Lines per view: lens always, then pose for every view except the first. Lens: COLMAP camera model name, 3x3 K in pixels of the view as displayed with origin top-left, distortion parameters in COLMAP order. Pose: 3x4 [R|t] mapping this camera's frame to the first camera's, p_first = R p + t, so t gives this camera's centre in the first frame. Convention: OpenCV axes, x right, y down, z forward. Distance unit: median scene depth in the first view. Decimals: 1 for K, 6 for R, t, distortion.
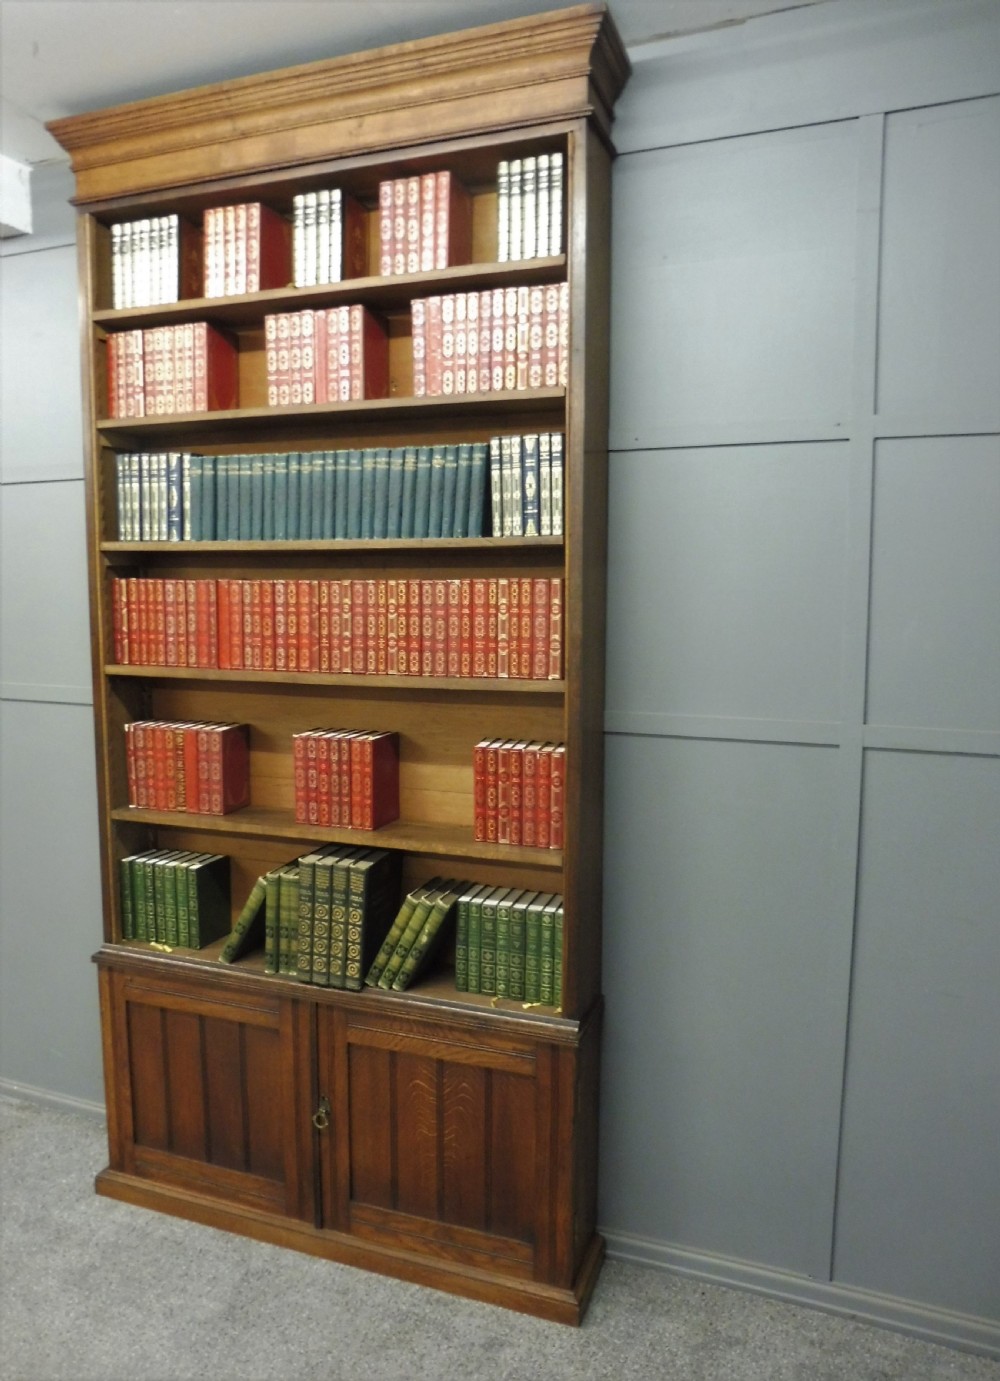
lens RADIAL K [[1043.3, 0, 452.6], [0, 1043.3, 696.4], [0, 0, 1]] dist [-0.052684, 0.017802]
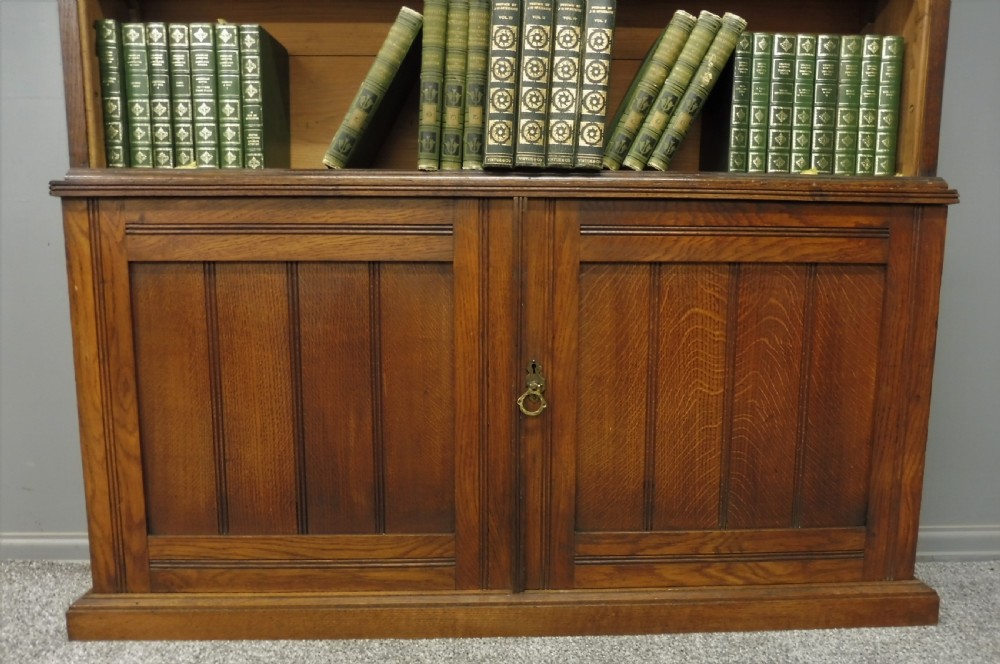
lens RADIAL K [[759.4, 0, 512.3], [0, 759.4, 369.6], [0, 0, 1]] dist [-0.065282, 0.029331]
pose [[0.909238, -0.051913, 0.413026, -0.330446], [0.044654, 0.998632, 0.027215, 0.388431], [-0.413874, -0.006301, 0.910313, 0.616405]]
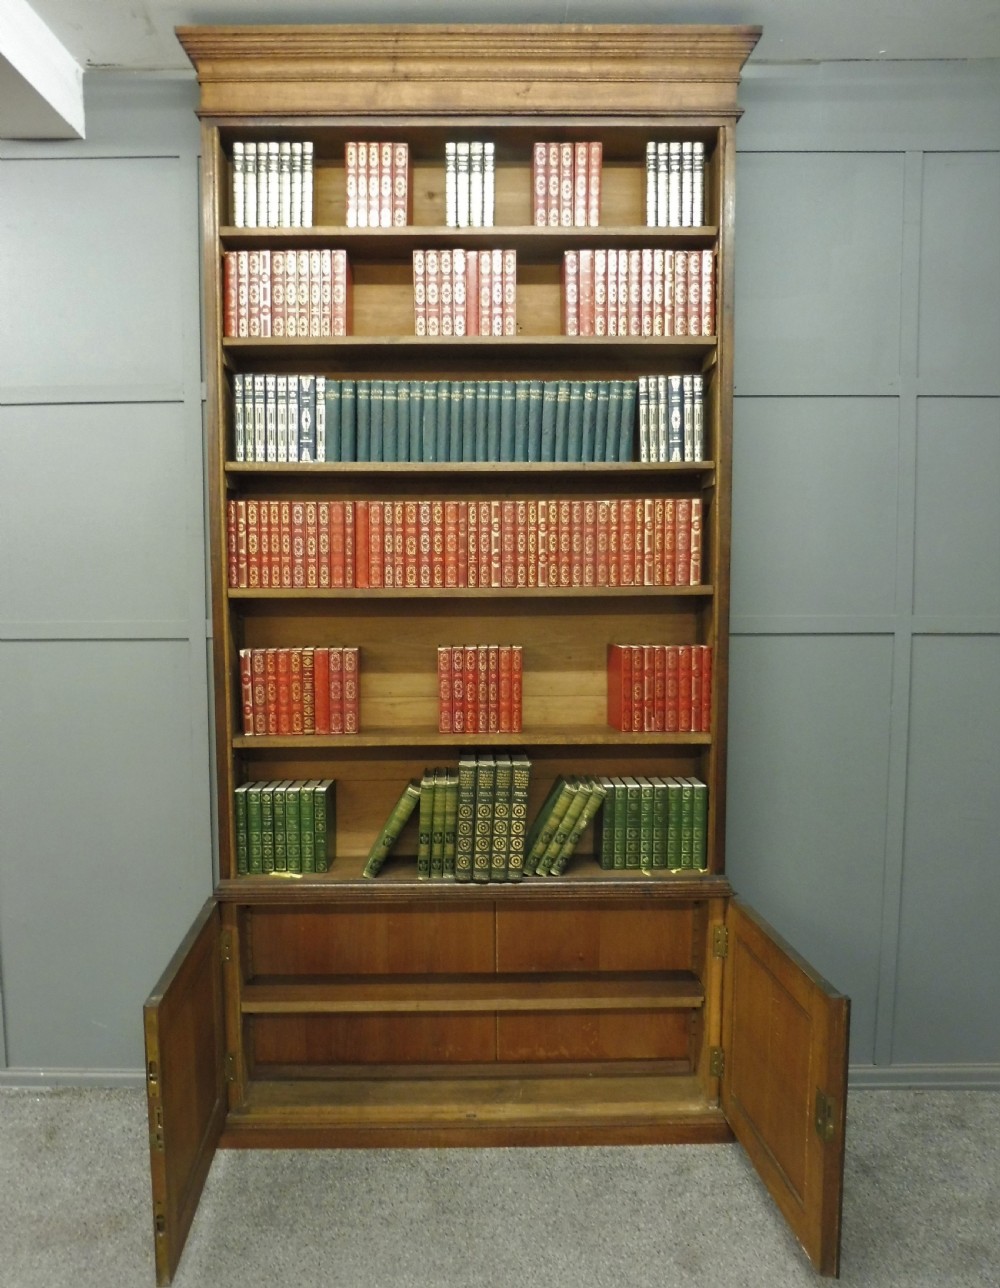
lens RADIAL K [[1010.1, 0, 483.6], [0, 1010.1, 662.9], [0, 0, 1]] dist [-0.041039, 0.000022]
pose [[0.922160, -0.038086, 0.384930, -0.523055], [0.049083, 0.998618, -0.018782, 0.075443], [-0.383683, 0.036214, 0.922755, 0.042023]]
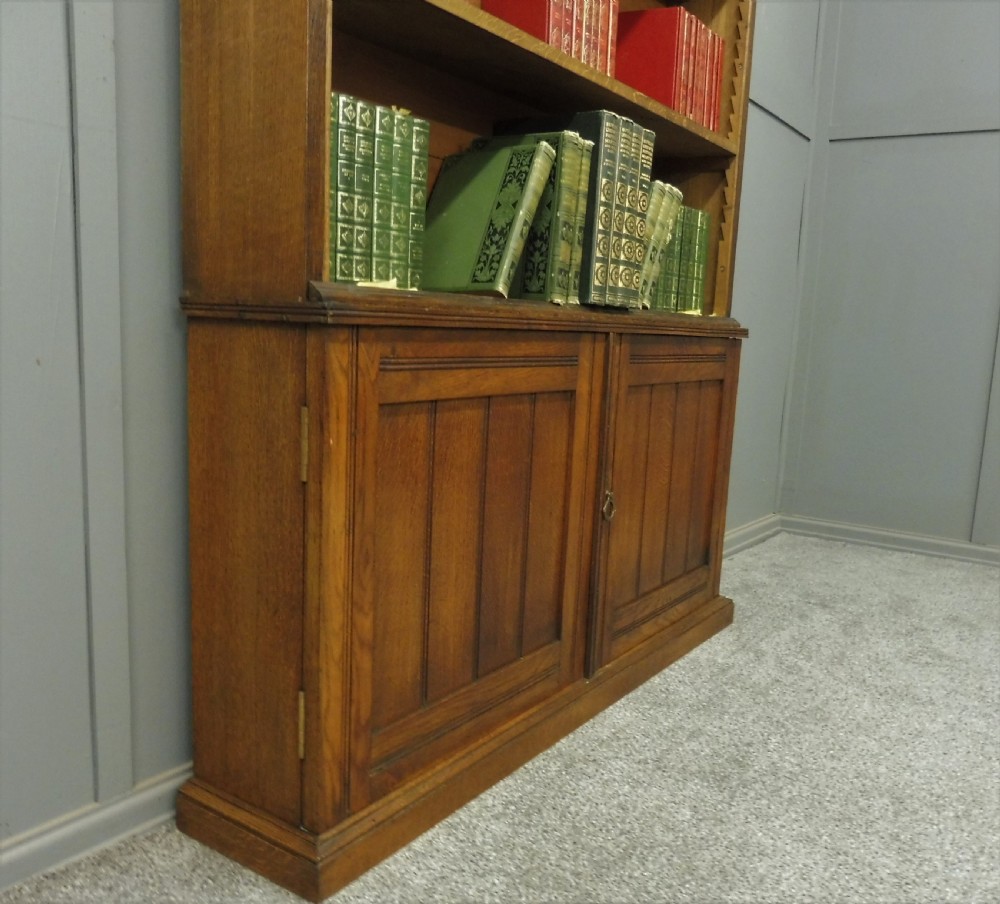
lens RADIAL K [[939.3, 0, 512.7], [0, 939.3, 483.2], [0, 0, 1]] dist [-0.047775, 0.000000]
pose [[0.193131, -0.156090, 0.968678, -0.776746], [0.070158, 0.986935, 0.145044, 0.303392], [-0.978662, 0.039948, 0.201558, 0.961500]]
